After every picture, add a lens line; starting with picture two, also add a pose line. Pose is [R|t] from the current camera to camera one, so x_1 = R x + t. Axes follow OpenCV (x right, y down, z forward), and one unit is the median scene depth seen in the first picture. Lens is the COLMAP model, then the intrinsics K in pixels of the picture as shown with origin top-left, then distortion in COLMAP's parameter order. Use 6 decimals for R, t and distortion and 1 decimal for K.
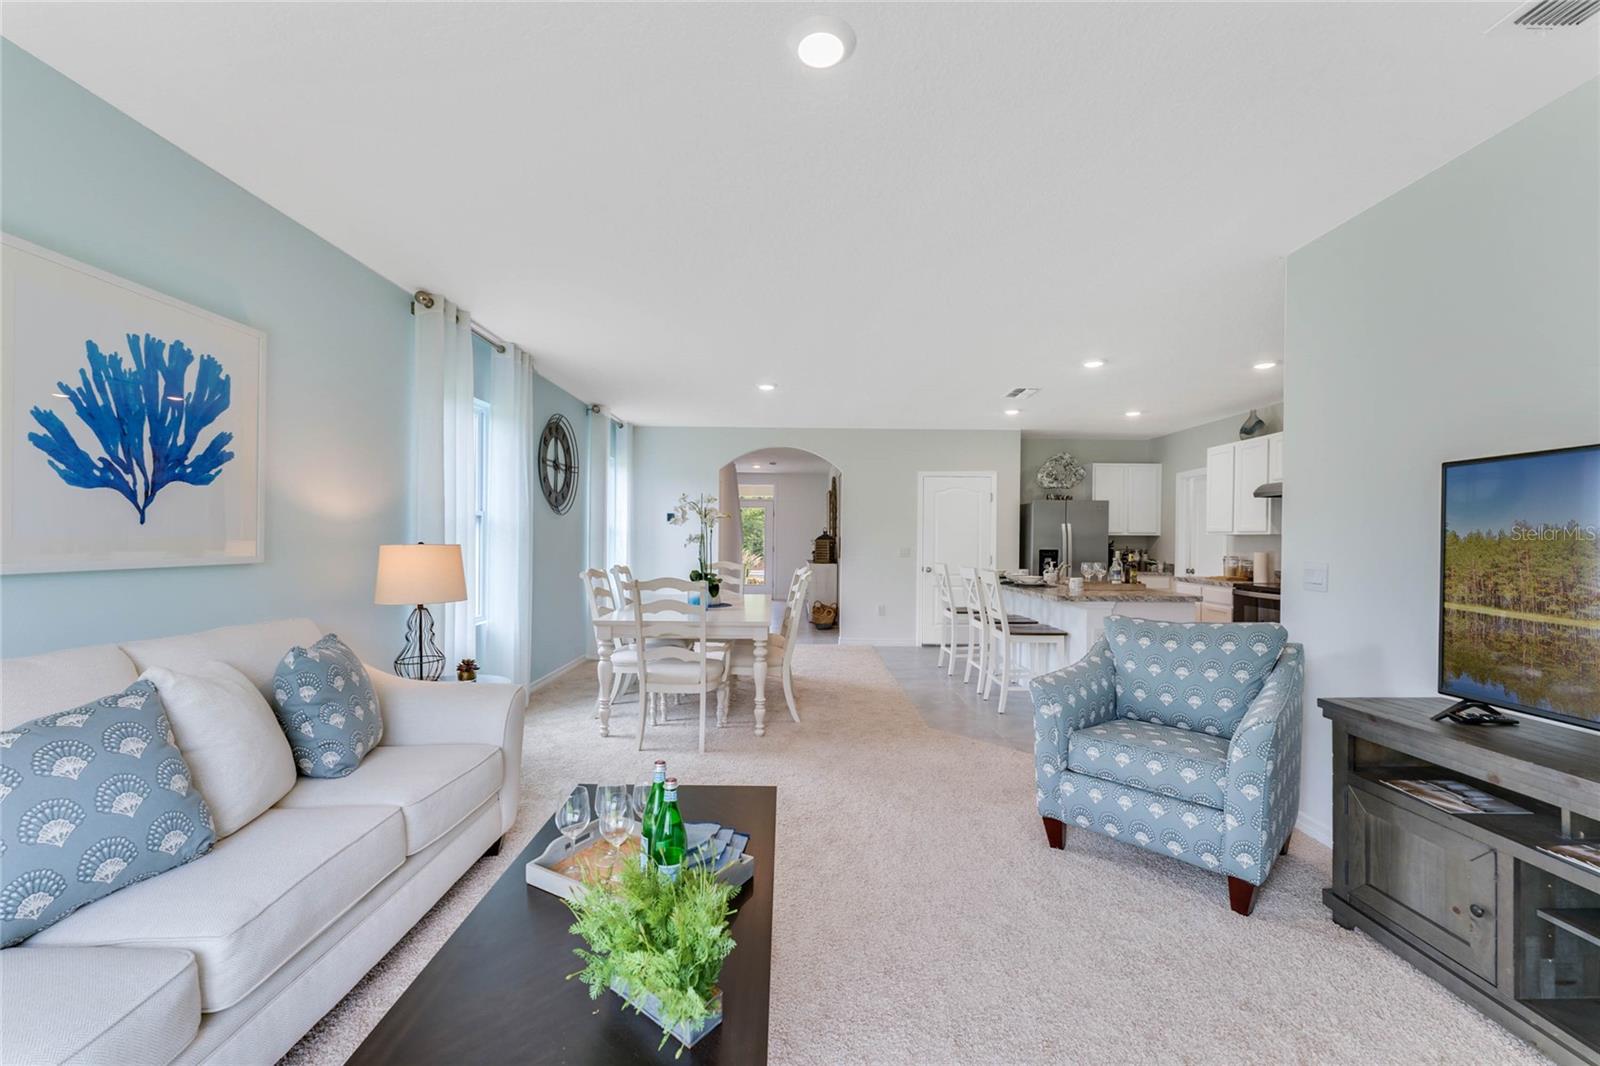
lens RADIAL K [[640.9, 0, 798.4], [0, 640.9, 542.3], [0, 0, 1]] dist [0.000873, 0.000173]
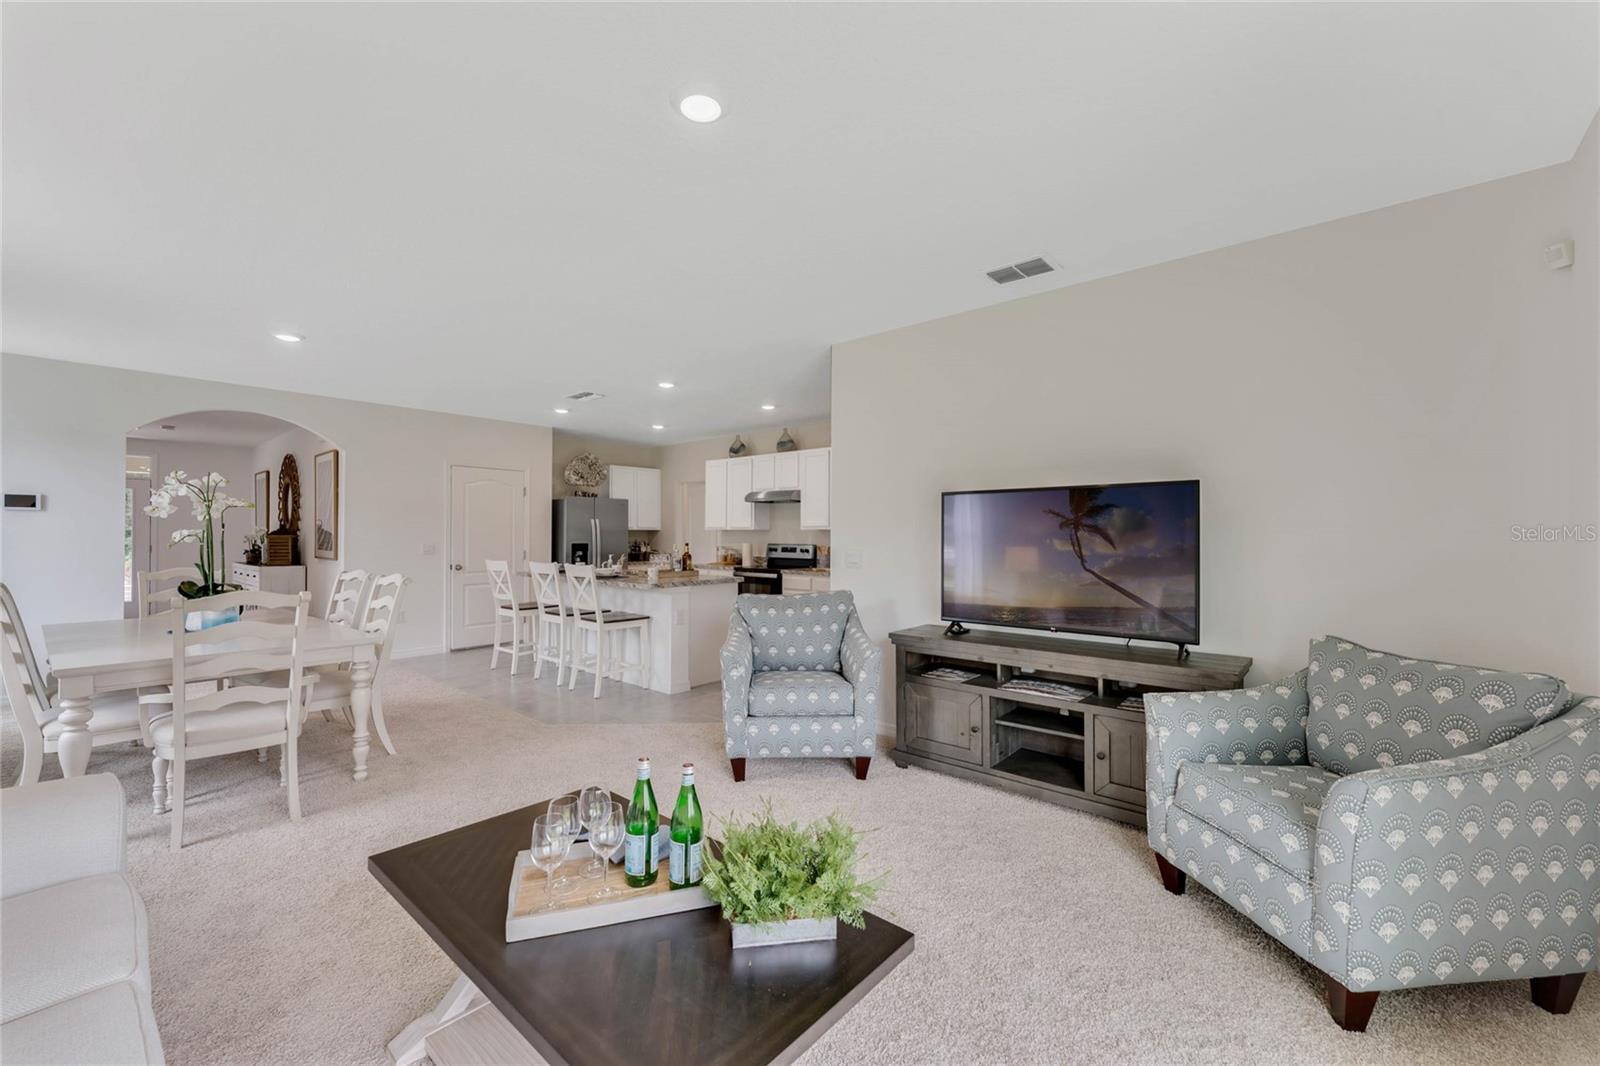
lens RADIAL K [[638.4, 0, 799.0], [0, 638.4, 531.6], [0, 0, 1]] dist [-0.000628, 0.000032]
pose [[0.663852, -0.001364, 0.747863, -0.252955], [0.005668, 0.999979, -0.003208, -0.004389], [-0.747842, 0.006369, 0.663846, 0.044248]]
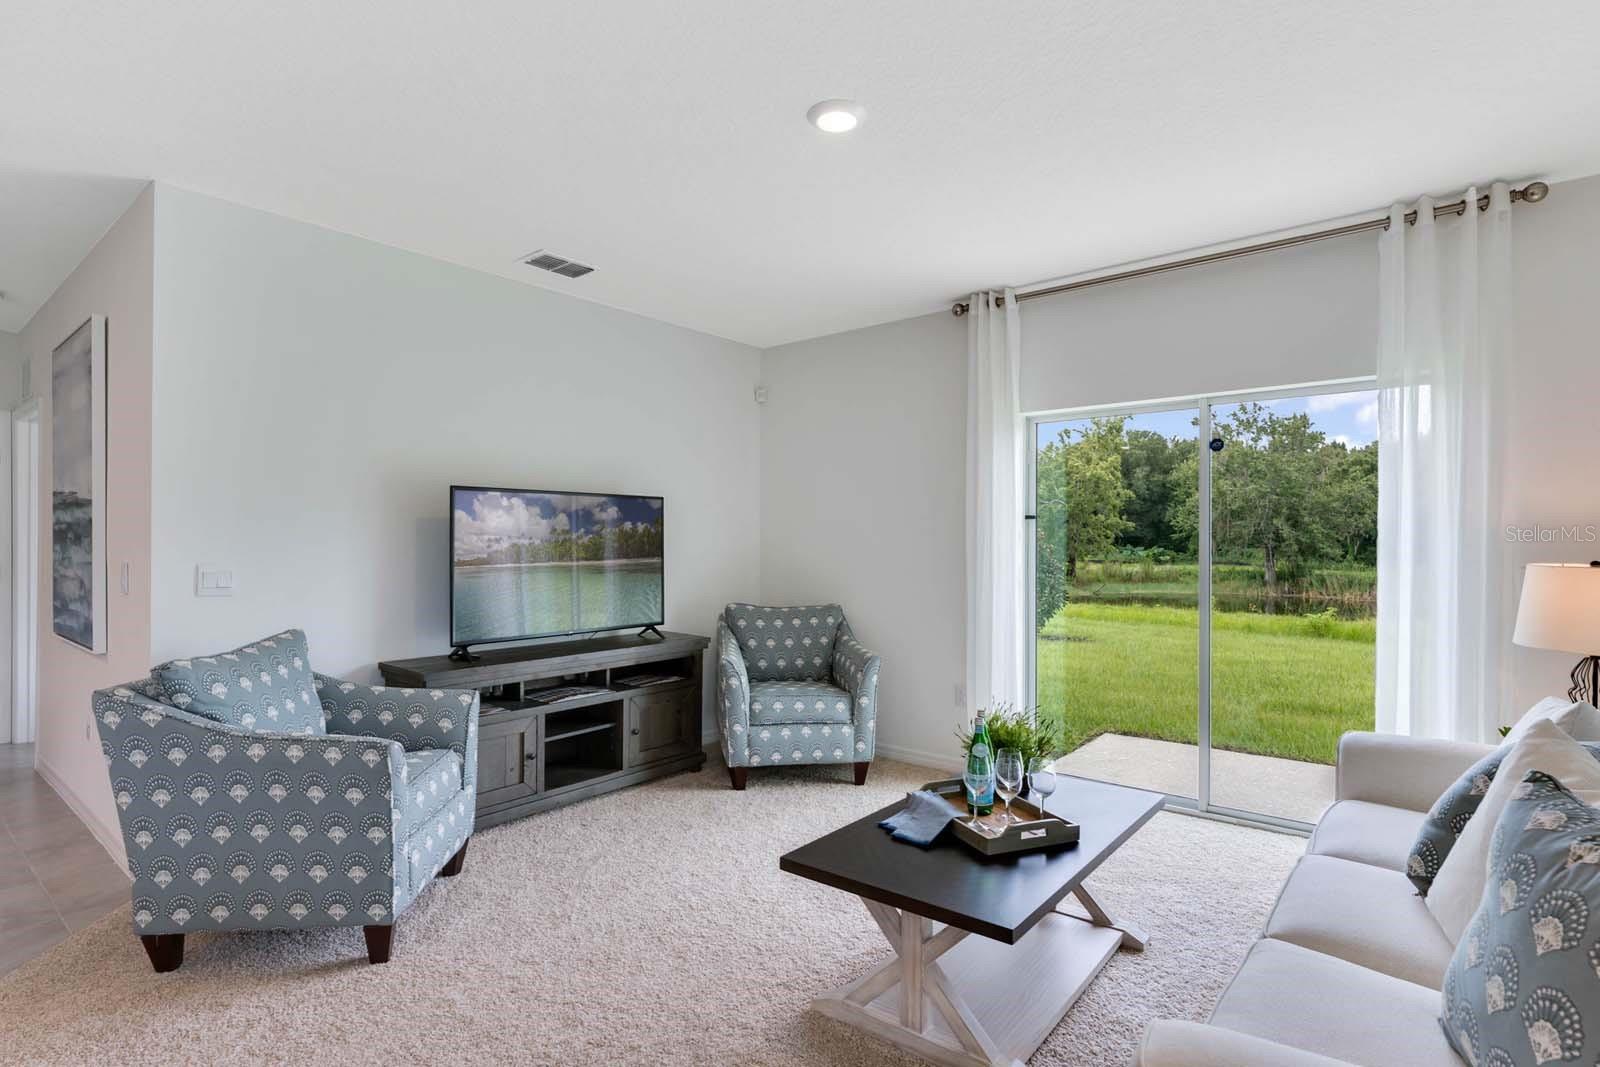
lens RADIAL K [[815.5, 0, 799.9], [0, 815.5, 539.8], [0, 0, 1]] dist [0.004309, 0.001137]
pose [[-0.770422, -0.009552, 0.637462, -0.314093], [-0.005781, 0.999951, 0.007996, -0.009524], [-0.637508, 0.002475, -0.770440, 0.797007]]
